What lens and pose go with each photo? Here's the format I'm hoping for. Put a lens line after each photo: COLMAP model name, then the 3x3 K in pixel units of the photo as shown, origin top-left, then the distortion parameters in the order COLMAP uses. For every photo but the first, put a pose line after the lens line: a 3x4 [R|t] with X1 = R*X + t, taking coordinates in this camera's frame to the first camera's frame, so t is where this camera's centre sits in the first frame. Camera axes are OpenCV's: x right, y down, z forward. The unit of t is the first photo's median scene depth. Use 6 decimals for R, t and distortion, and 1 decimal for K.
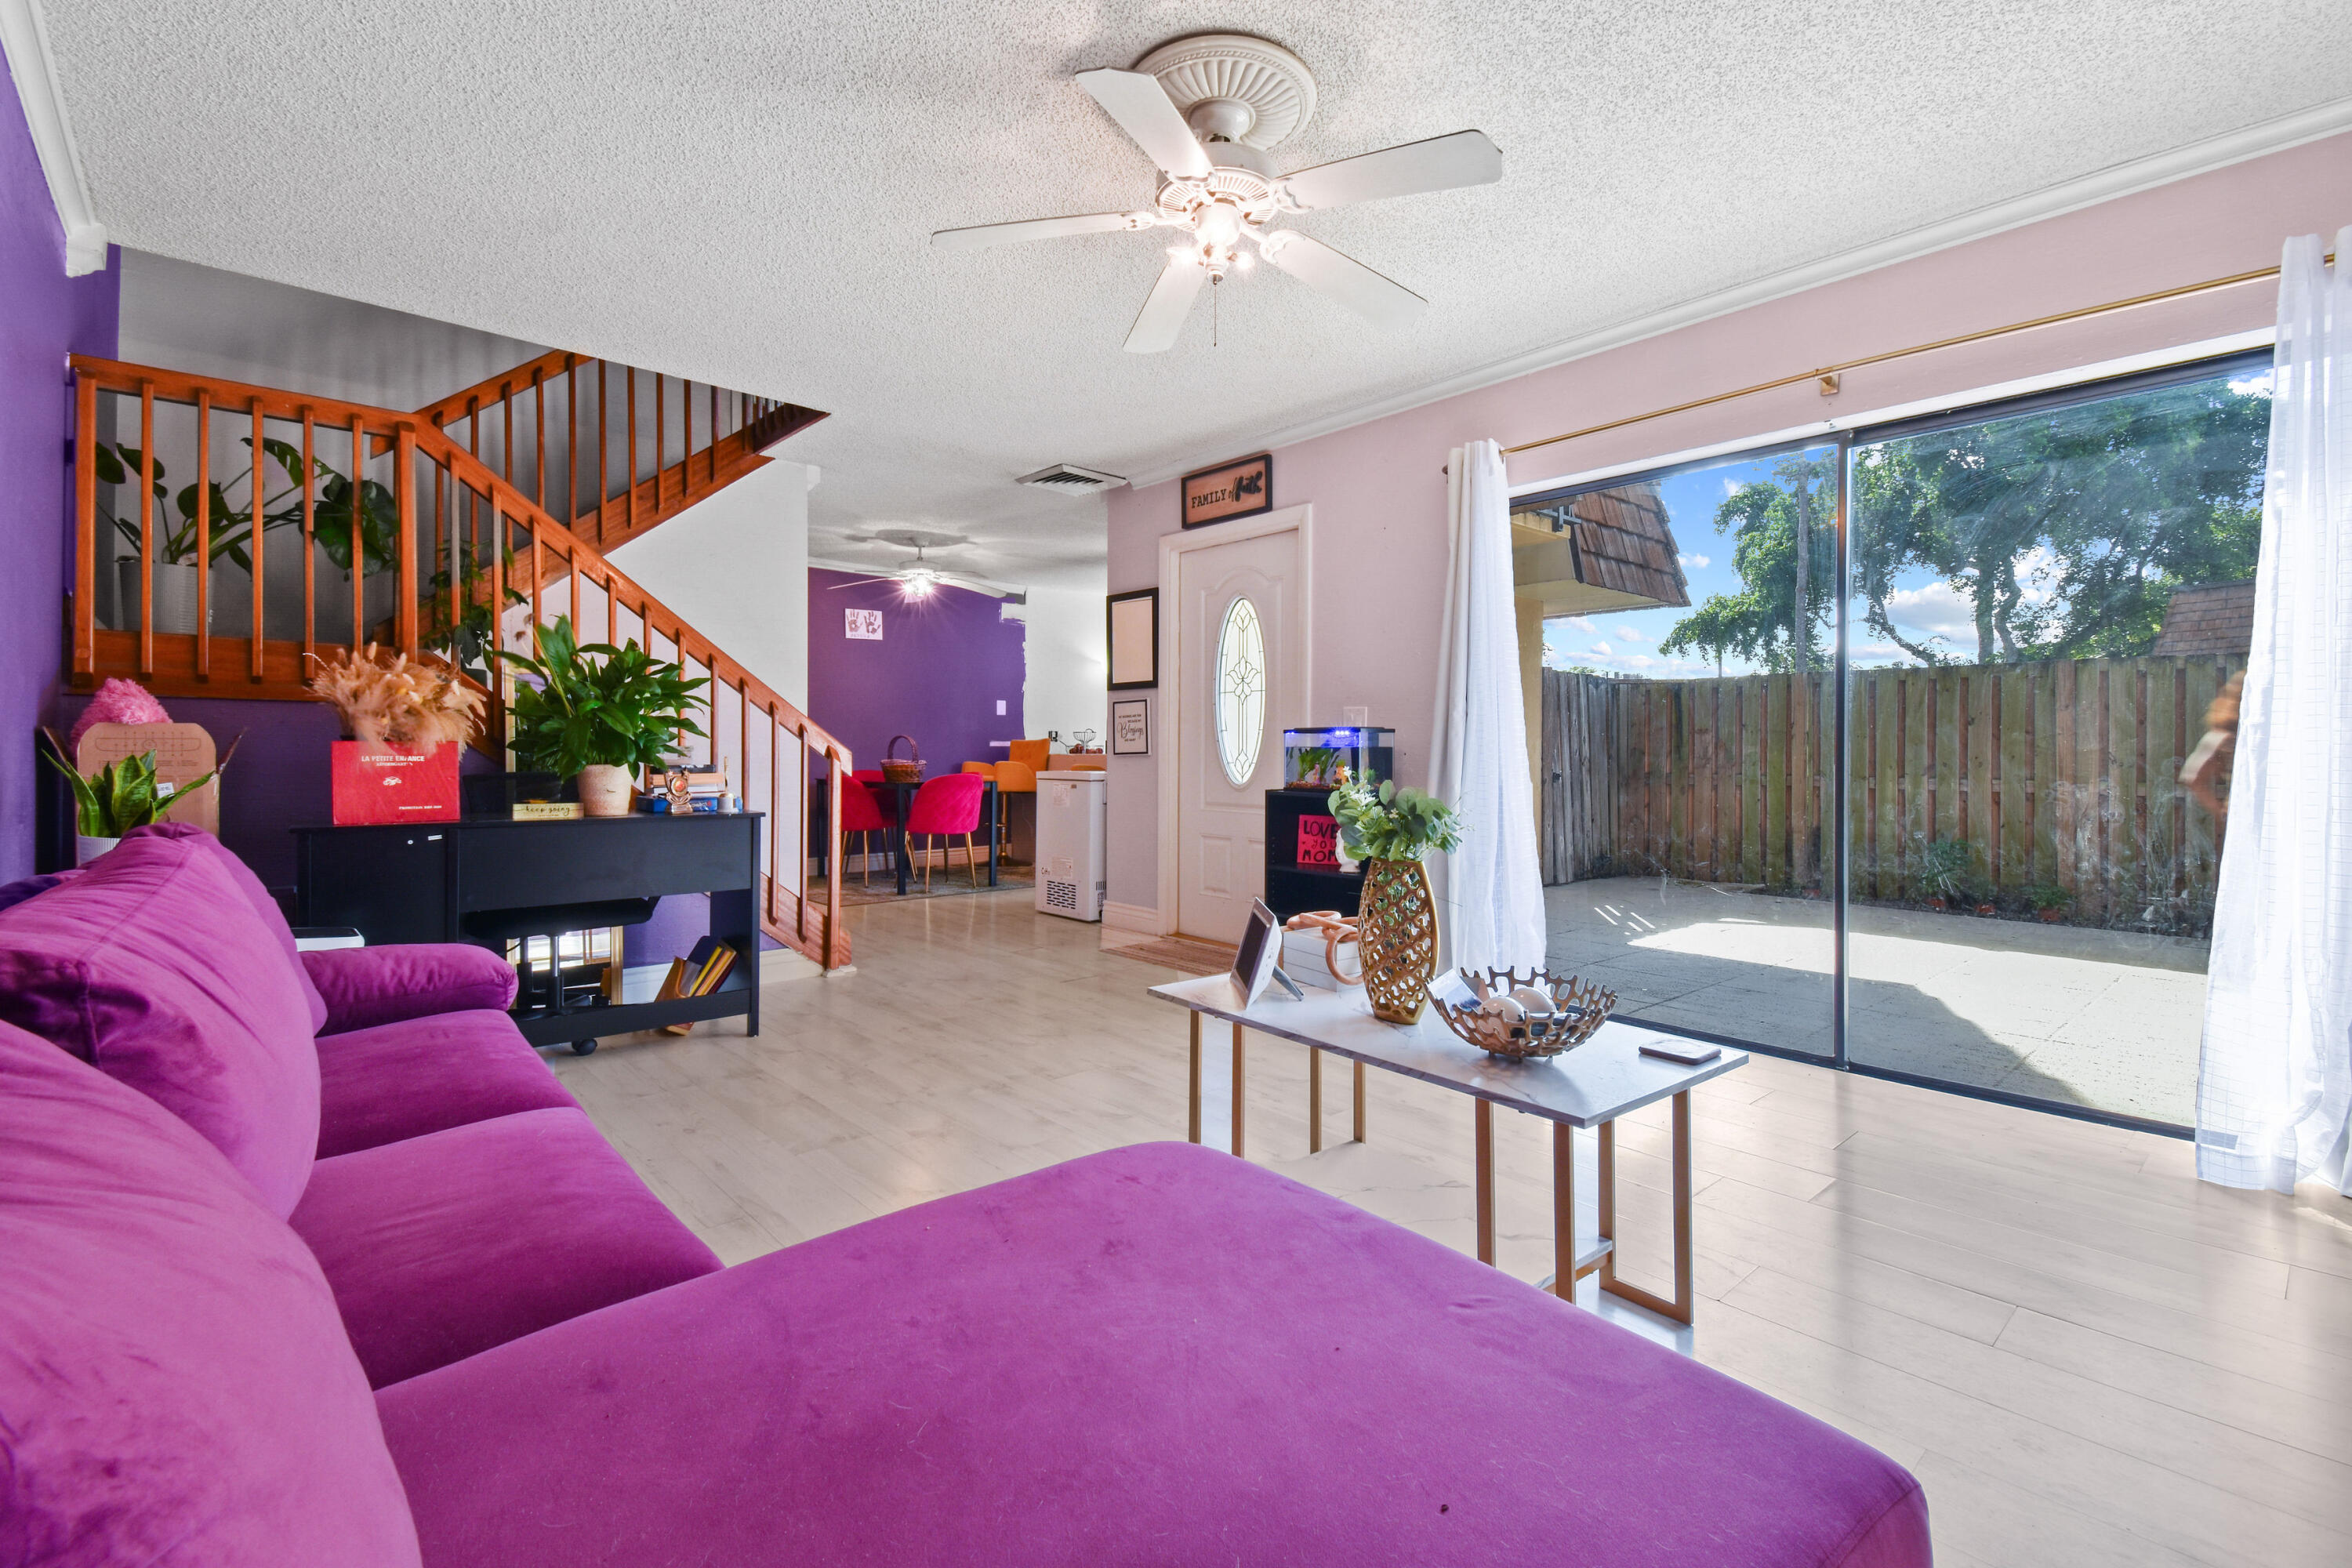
lens RADIAL K [[1018.0, 0, 1211.1], [0, 1018.0, 763.8], [0, 0, 1]] dist [0.026747, 0.000045]
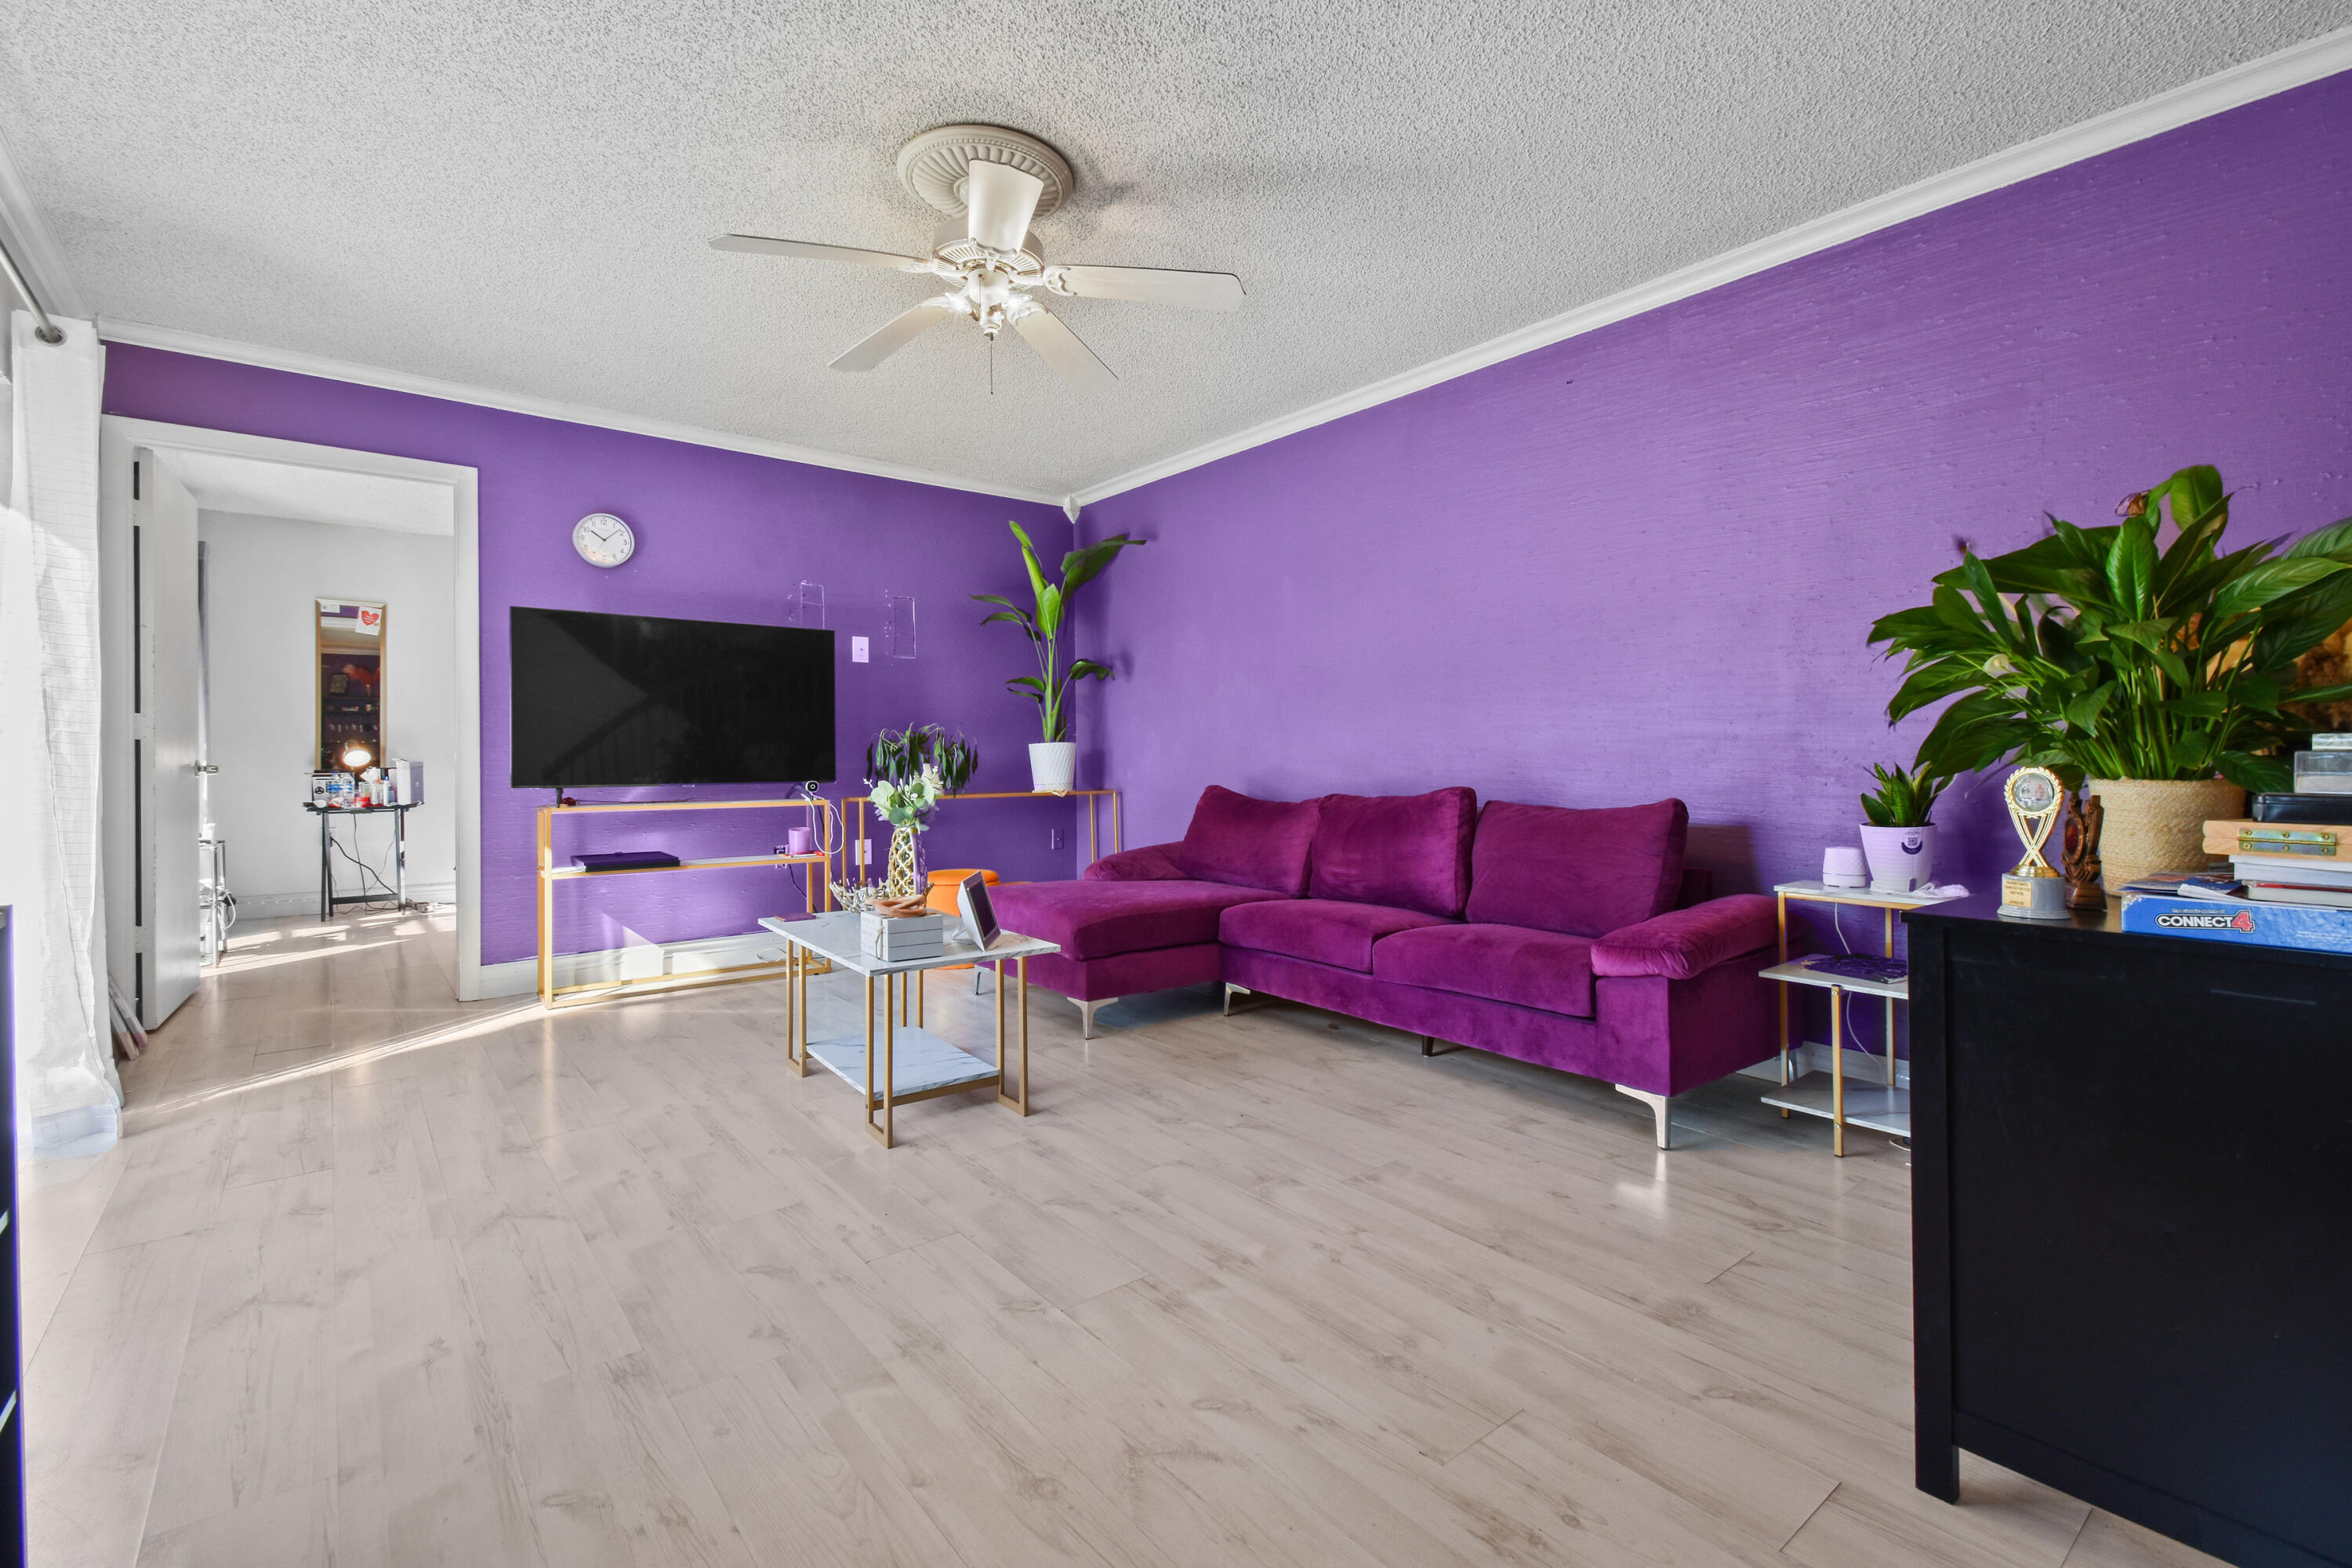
lens RADIAL K [[1054.6, 0, 1173.0], [0, 1054.6, 739.2], [0, 0, 1]] dist [0.024319, -0.001000]
pose [[-0.995898, -0.002370, 0.090452, -0.225106], [-0.001815, 0.999979, 0.006223, -0.023458], [-0.090465, 0.006033, -0.995881, 1.612820]]
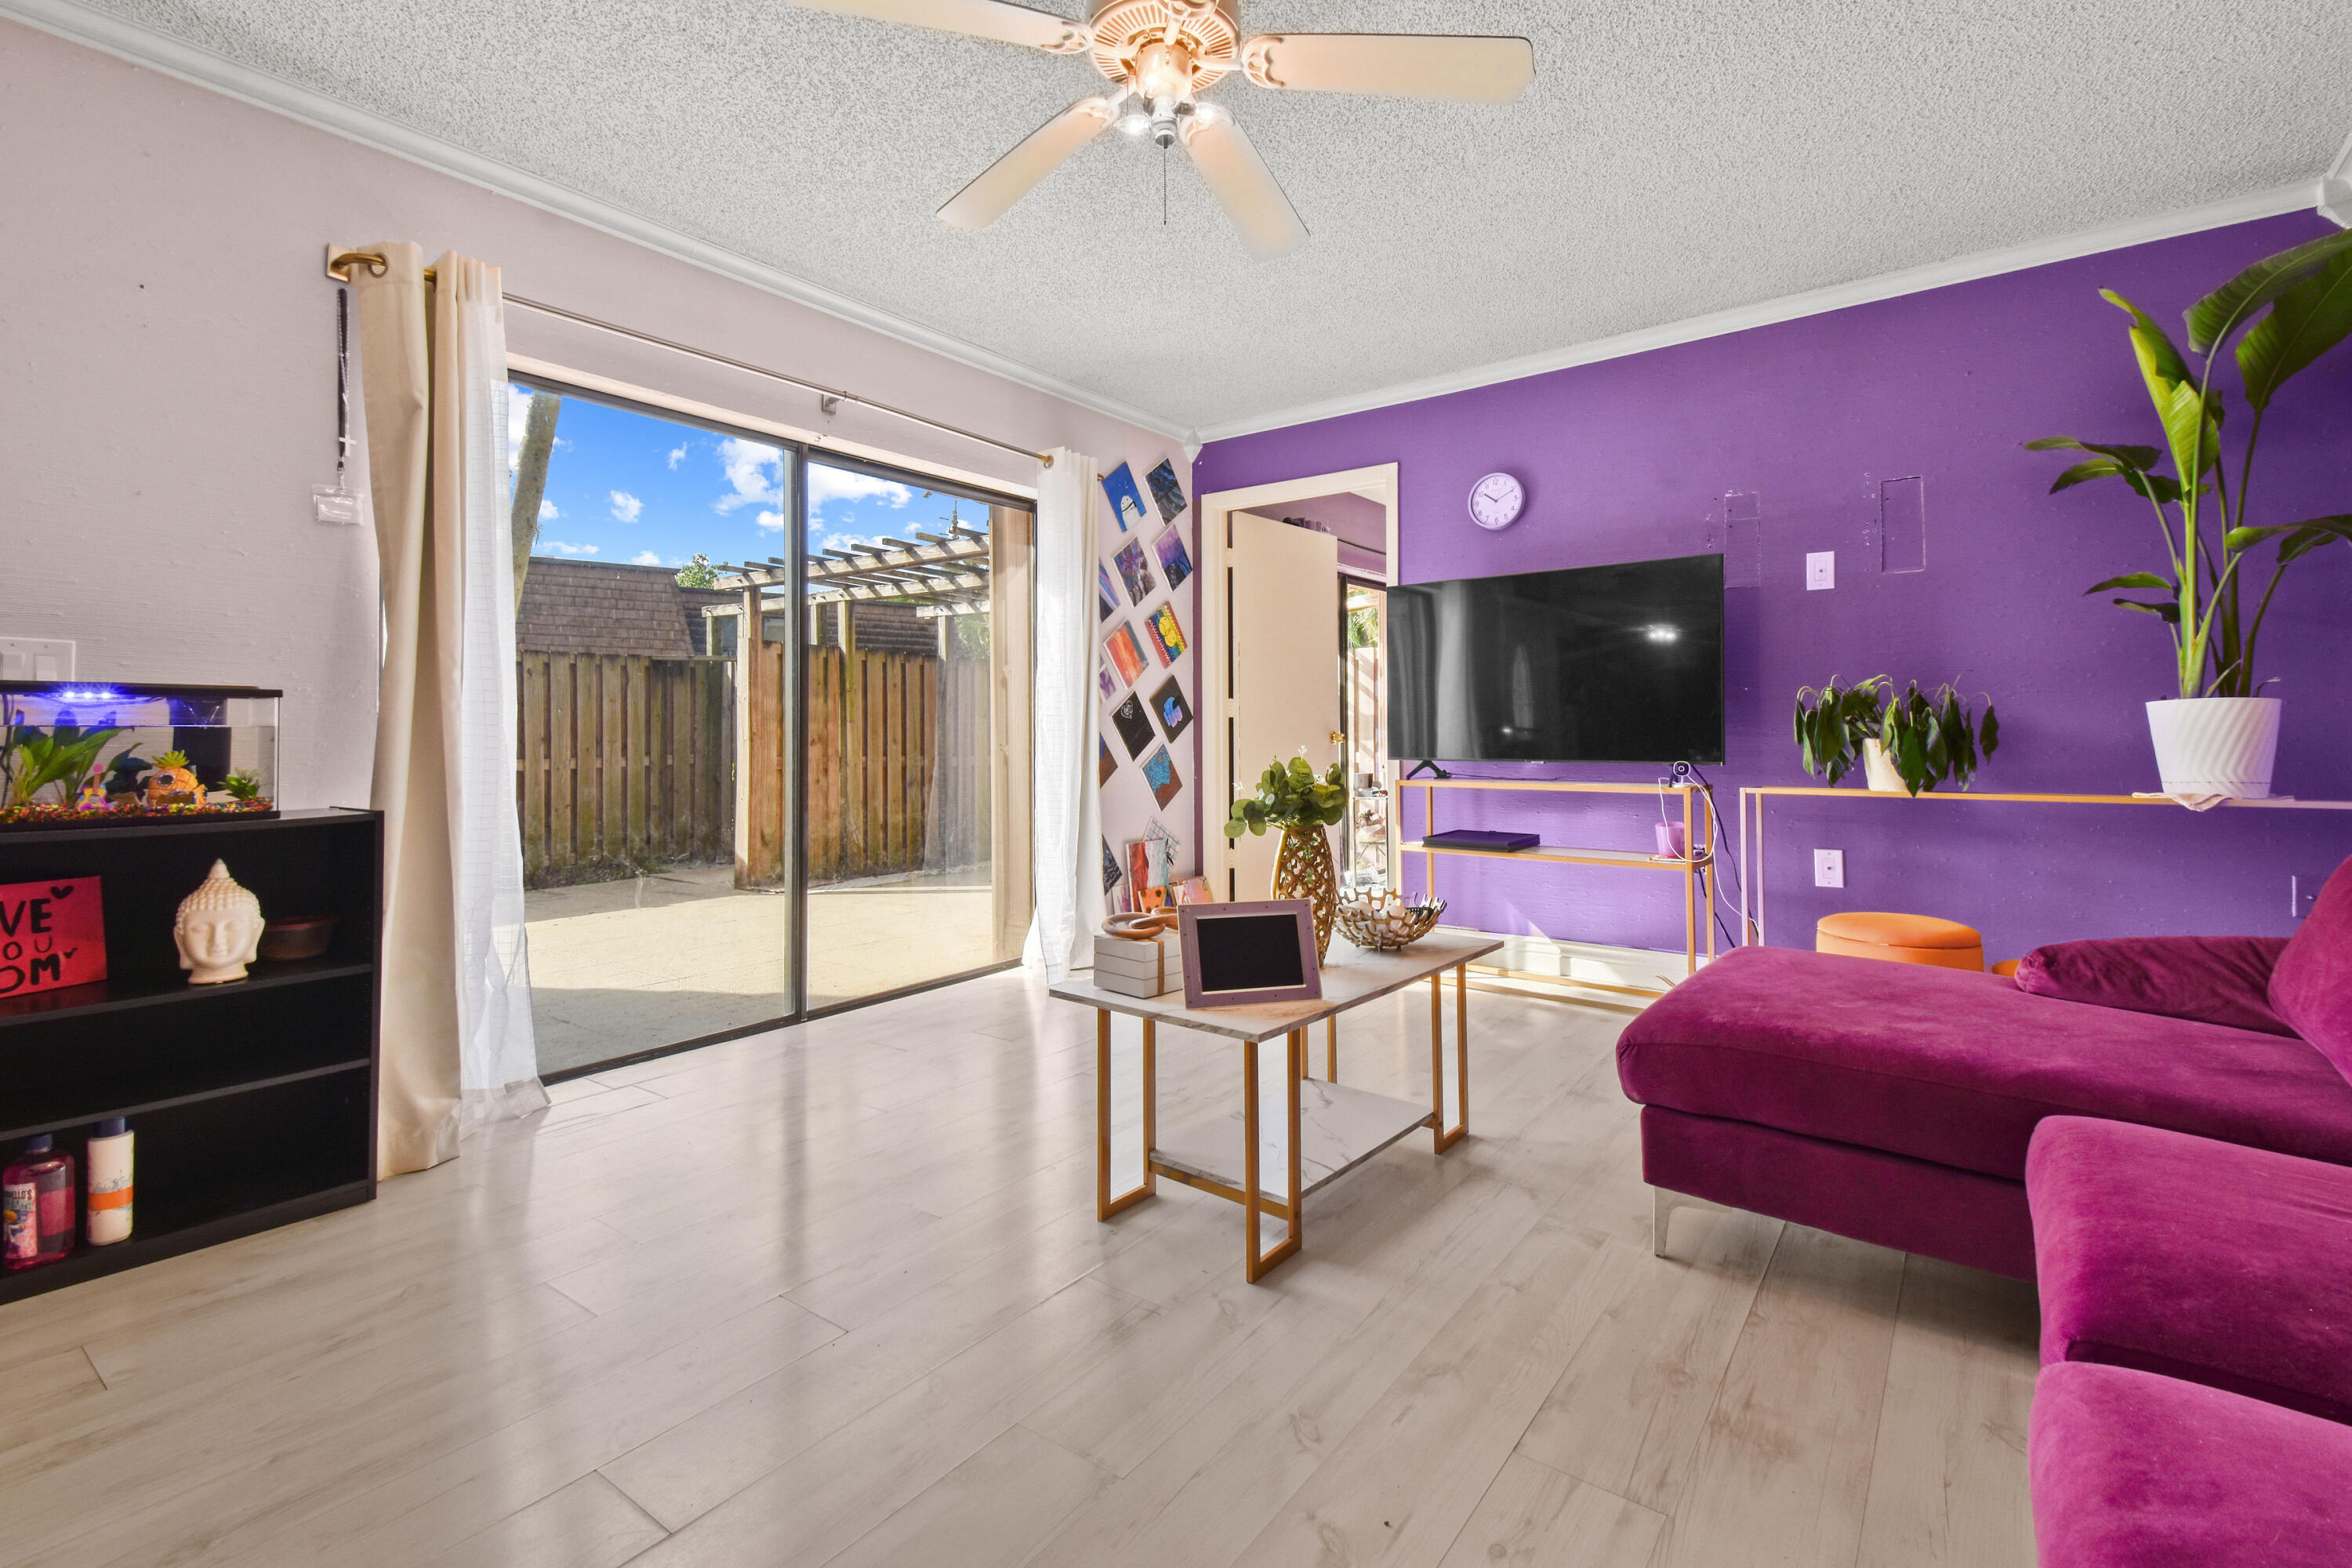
lens RADIAL K [[1047.7, 0, 1176.3], [0, 1047.7, 699.9], [0, 0, 1]] dist [0.027069, -0.000012]
pose [[-0.157649, 0.025558, 0.987164, -0.604670], [0.023794, 0.999473, -0.022077, -0.005834], [-0.987209, 0.020008, -0.158174, 0.845057]]
